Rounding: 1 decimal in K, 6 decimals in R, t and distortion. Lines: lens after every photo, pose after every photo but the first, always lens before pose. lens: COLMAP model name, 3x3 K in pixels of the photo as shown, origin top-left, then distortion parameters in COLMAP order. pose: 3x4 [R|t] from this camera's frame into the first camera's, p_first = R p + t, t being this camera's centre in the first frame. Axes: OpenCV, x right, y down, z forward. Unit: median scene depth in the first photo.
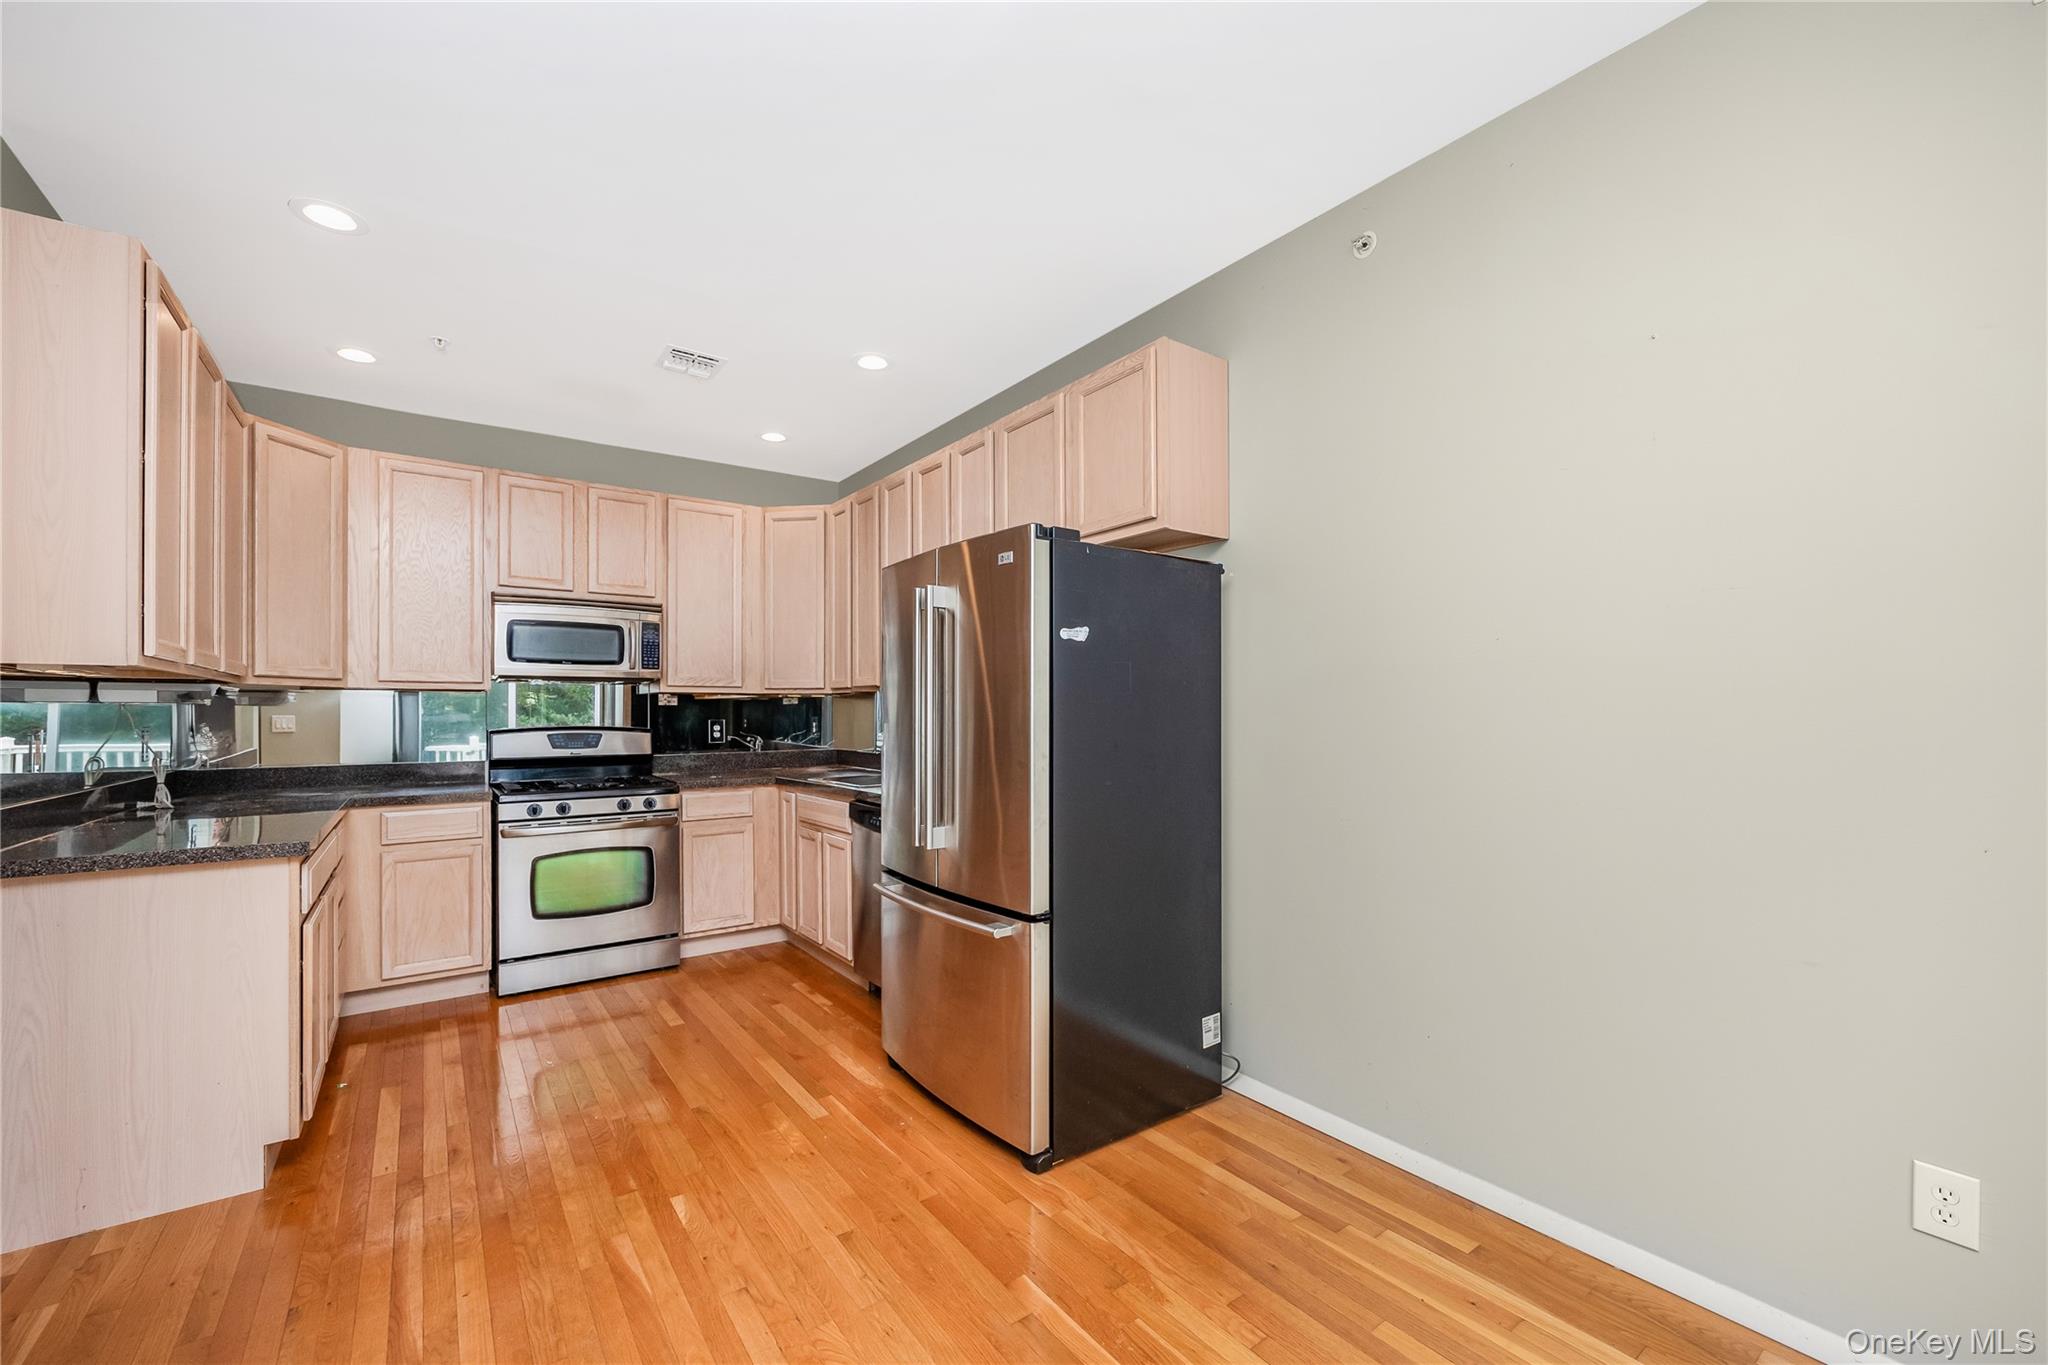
lens RADIAL K [[866.1, 0, 1031.1], [0, 866.1, 694.7], [0, 0, 1]] dist [0.000642, -0.000156]
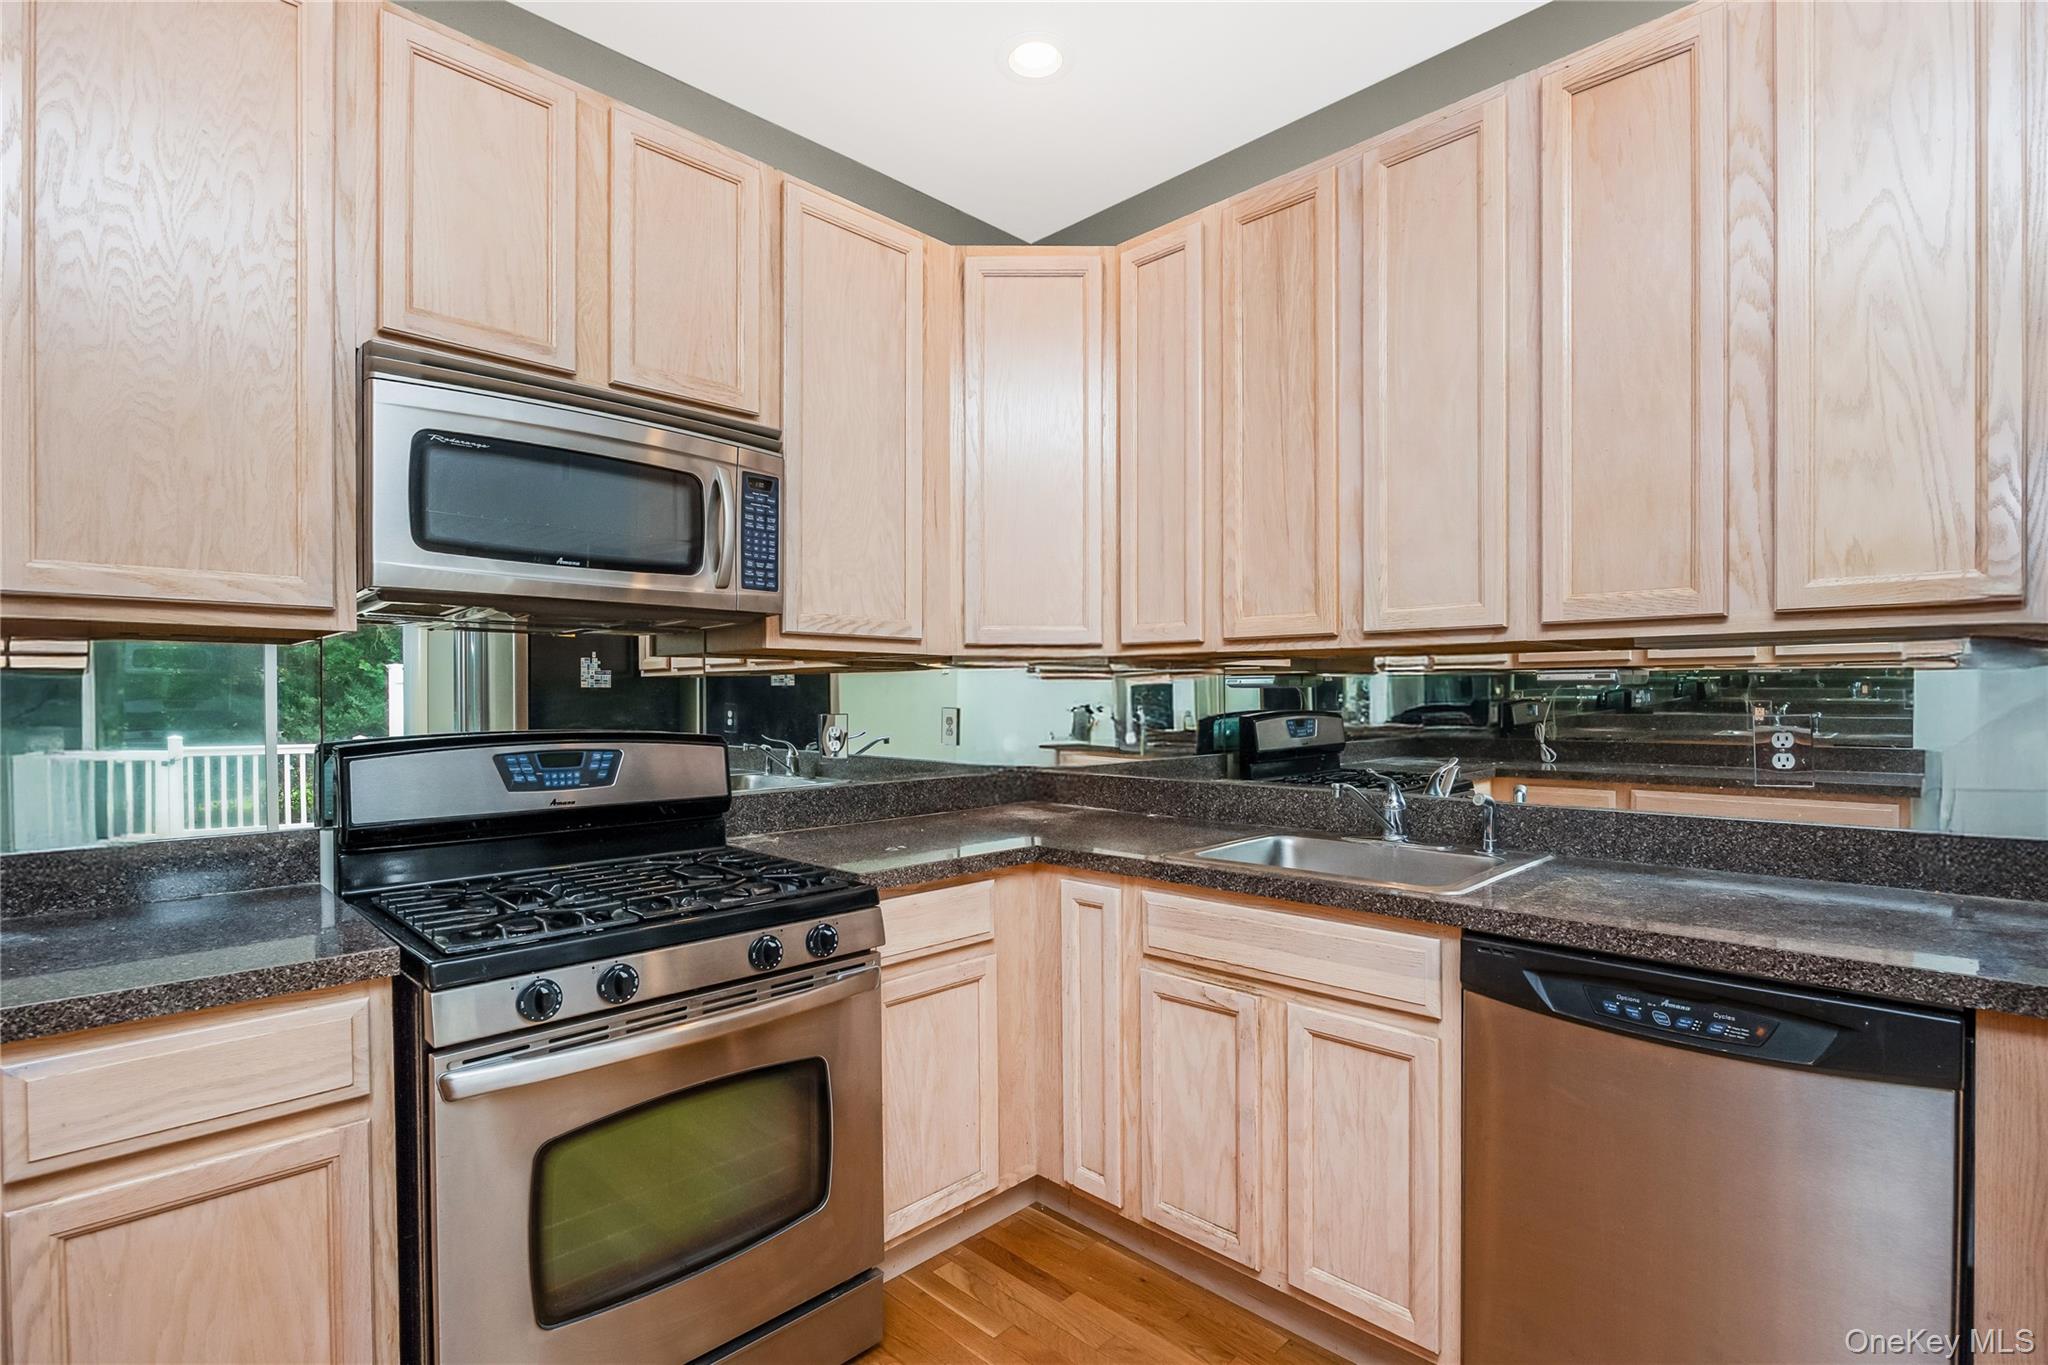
lens RADIAL K [[967.2, 0, 1018.6], [0, 967.2, 699.6], [0, 0, 1]] dist [-0.019727, 0.001467]
pose [[0.986109, 0.003660, 0.166061, -0.406153], [-0.006902, 0.999797, 0.018955, 0.012609], [-0.165958, -0.019838, 0.985933, 0.551581]]
